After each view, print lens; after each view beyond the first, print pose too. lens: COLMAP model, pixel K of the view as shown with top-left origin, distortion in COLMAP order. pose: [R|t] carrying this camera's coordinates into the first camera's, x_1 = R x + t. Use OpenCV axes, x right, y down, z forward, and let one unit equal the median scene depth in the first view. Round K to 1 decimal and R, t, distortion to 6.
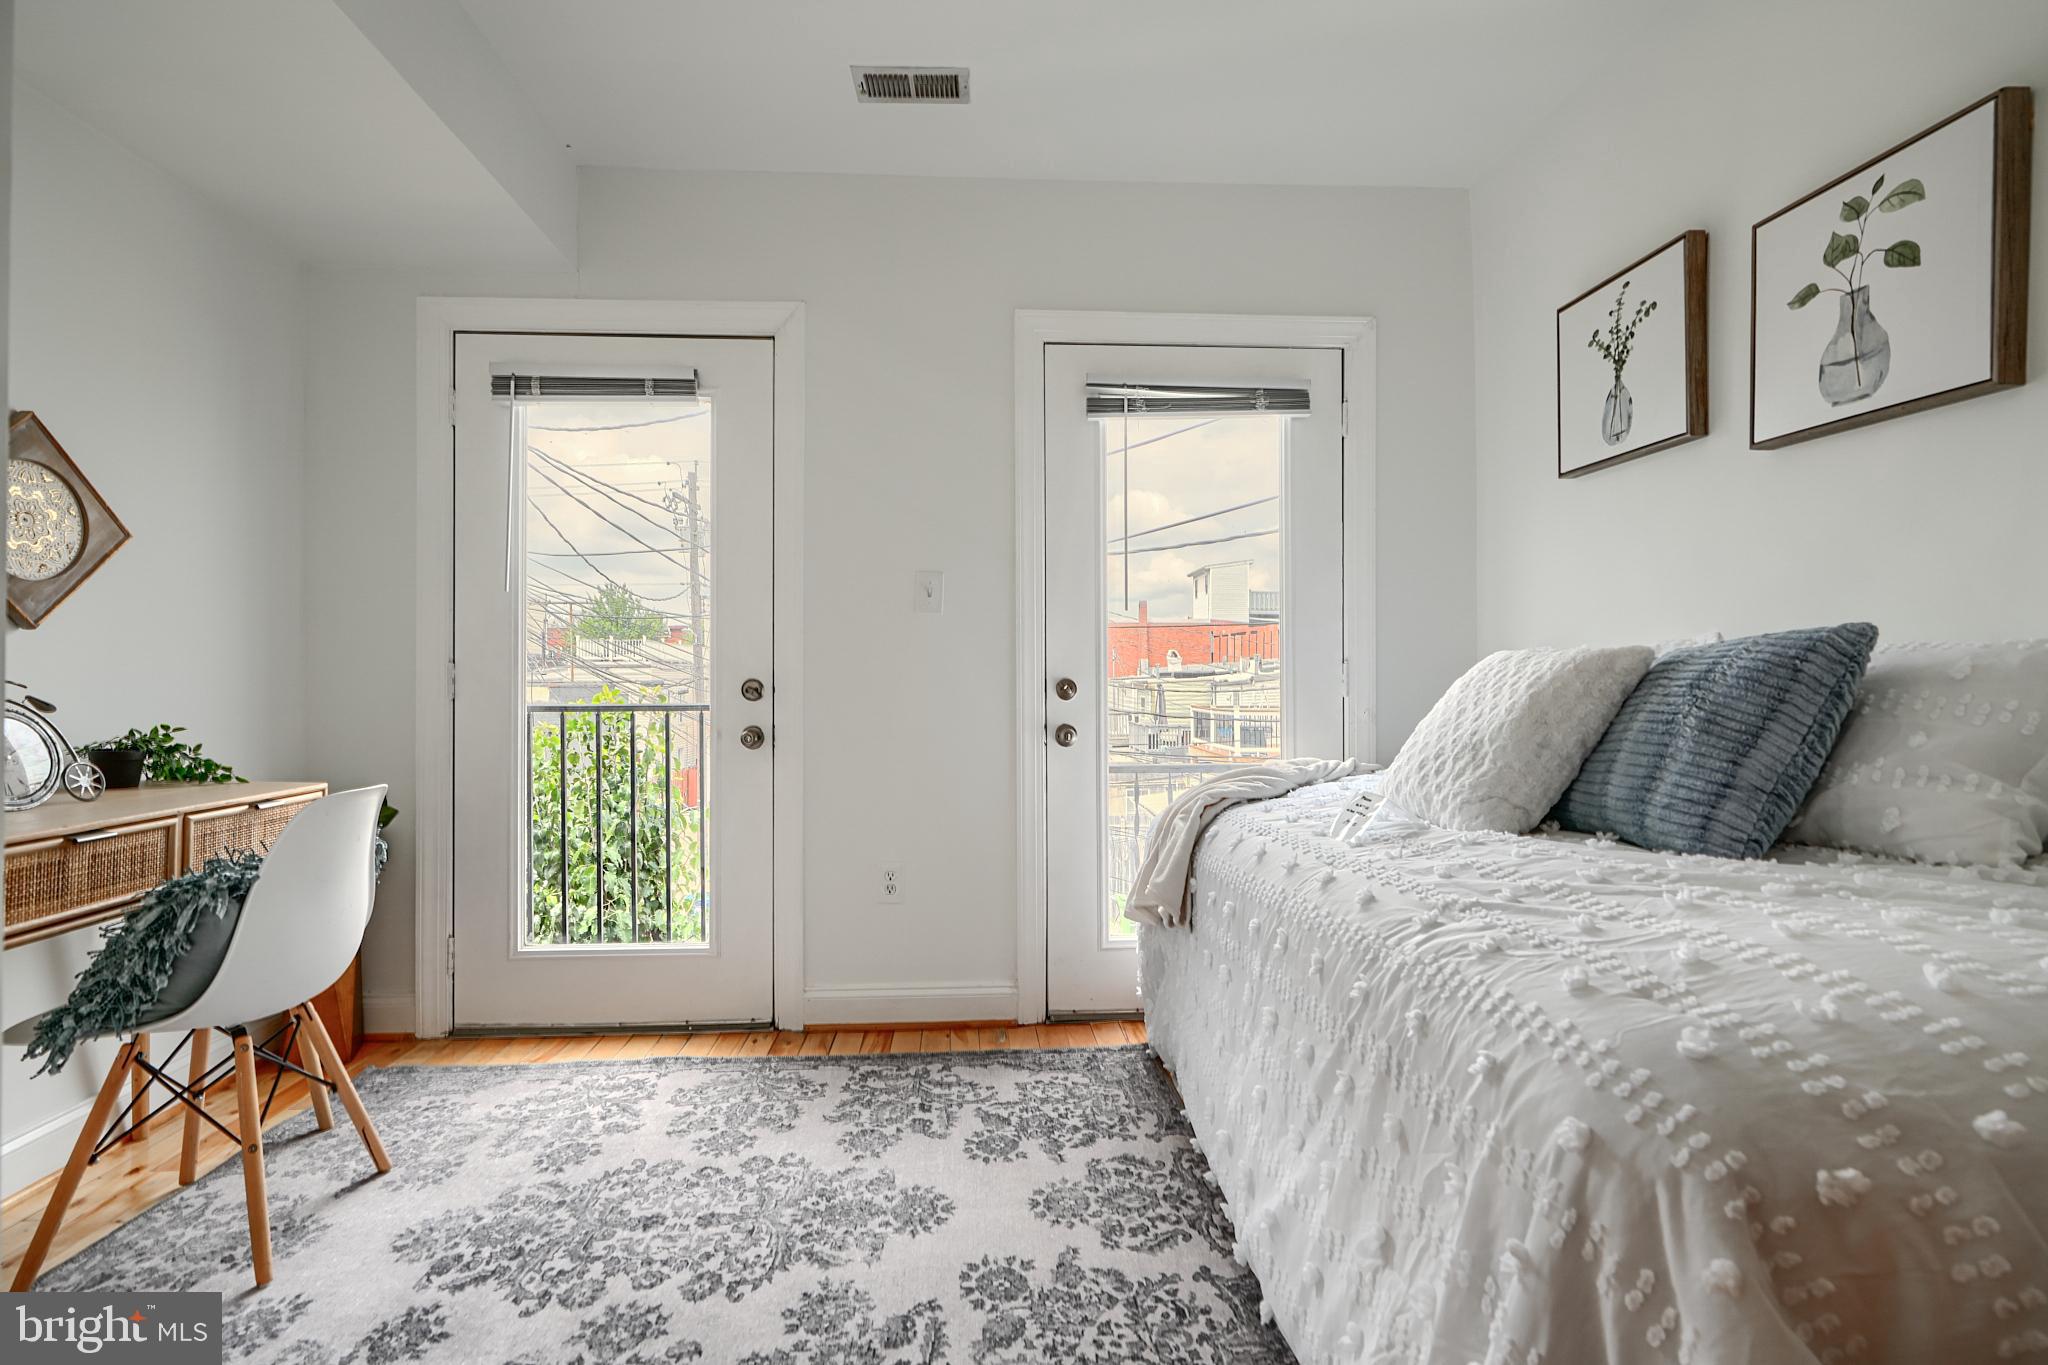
lens RADIAL K [[920.3, 0, 1029.8], [0, 920.3, 684.5], [0, 0, 1]] dist [0.000330, 0.000472]
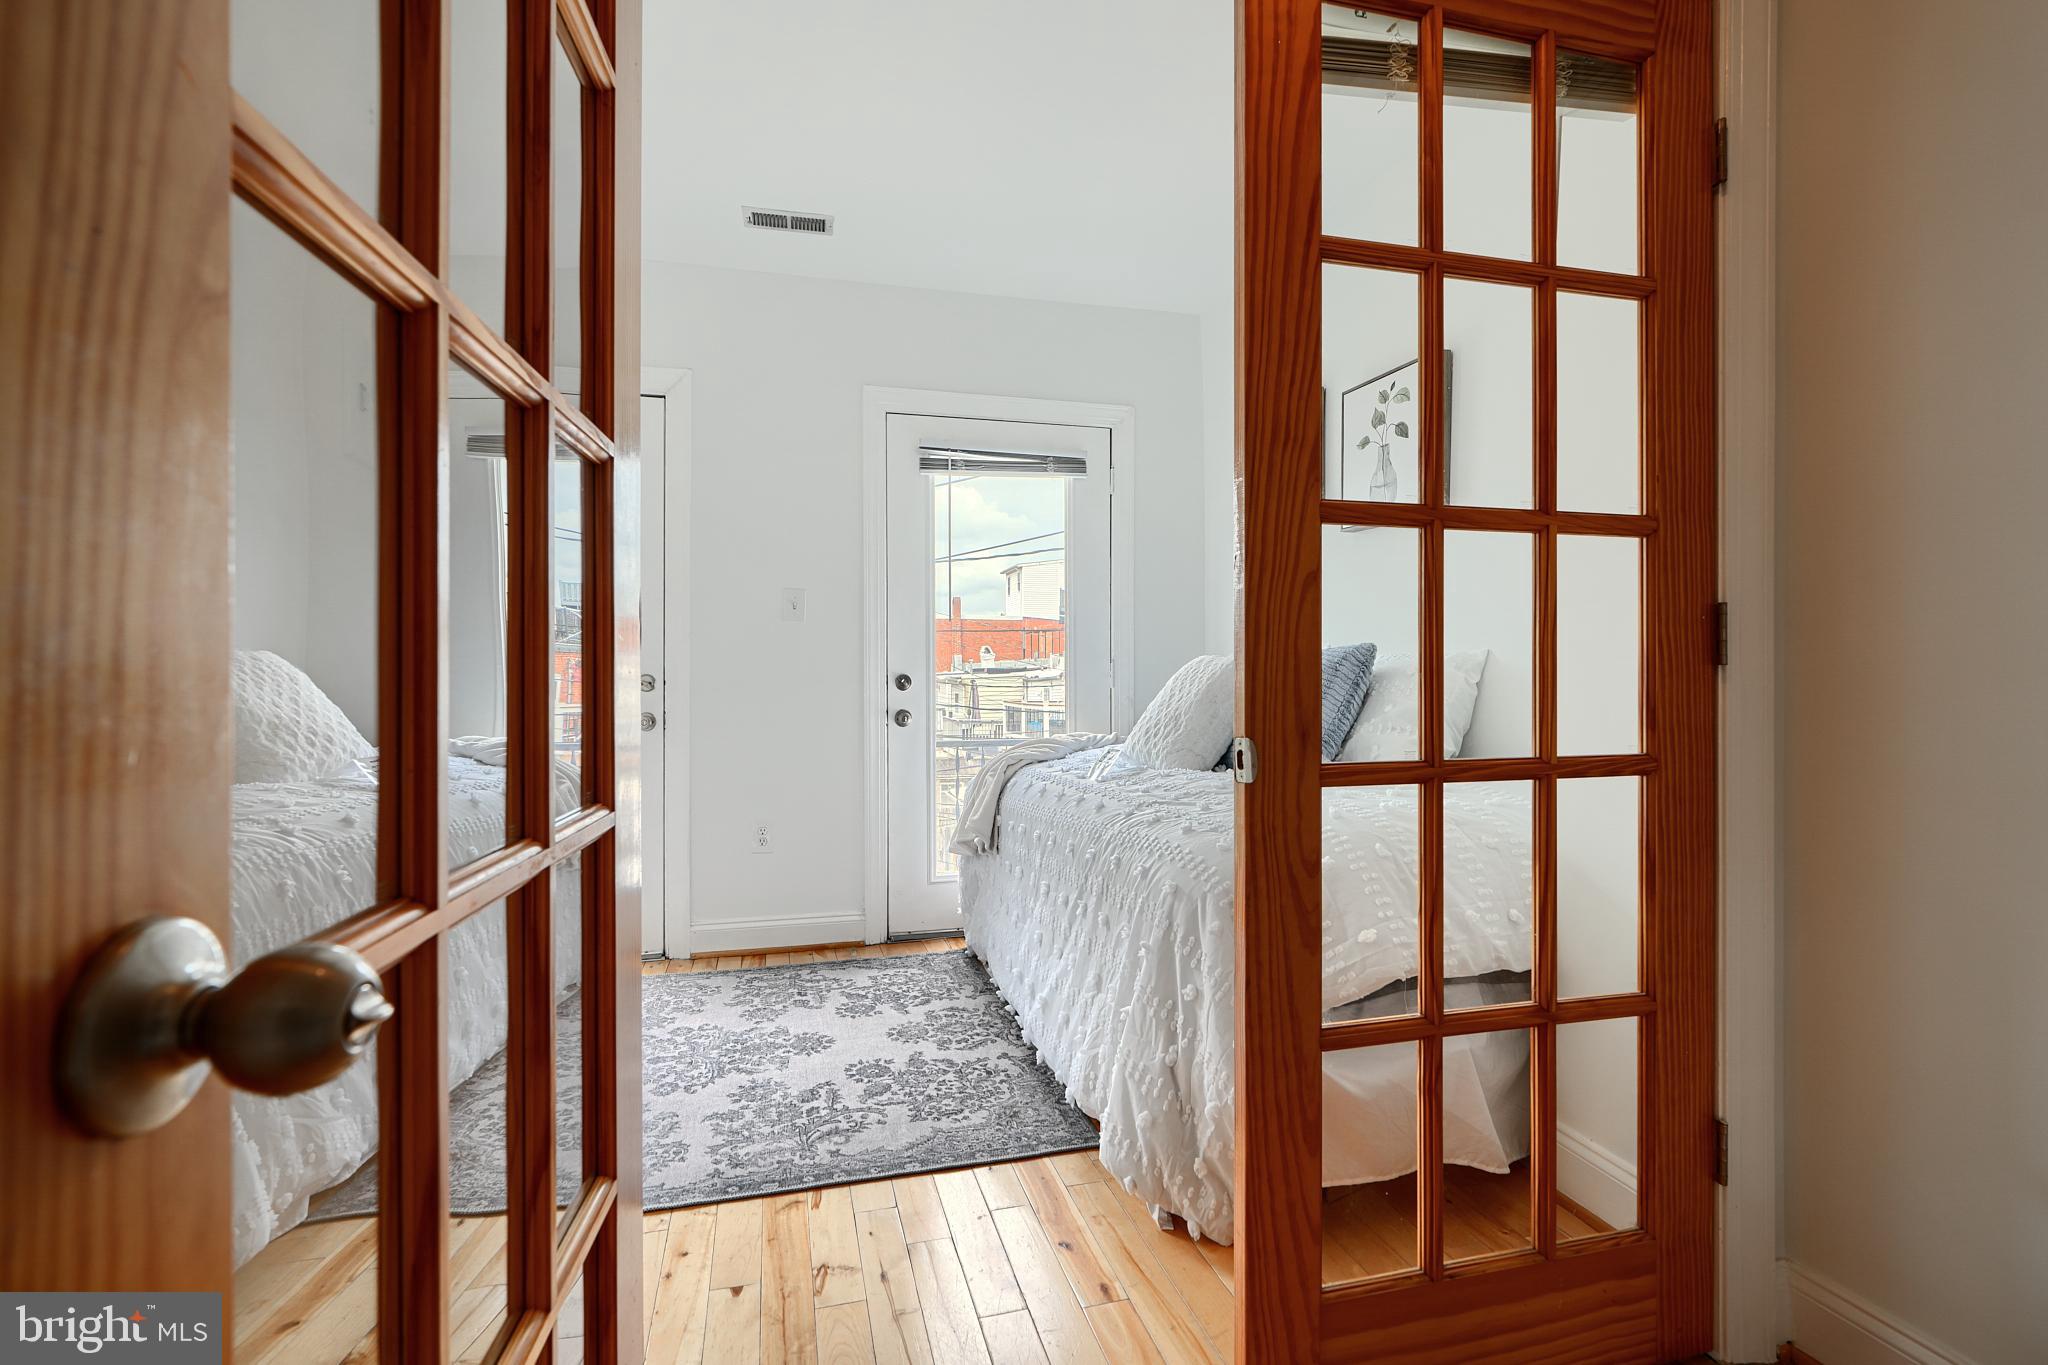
lens RADIAL K [[920.3, 0, 1022.6], [0, 920.3, 679.6], [0, 0, 1]] dist [0.000330, 0.000472]
pose [[0.981256, 0.000810, 0.192705, -0.068846], [-0.000700, 1.000000, -0.000637, 0.003377], [-0.192706, 0.000490, 0.981256, -0.455927]]
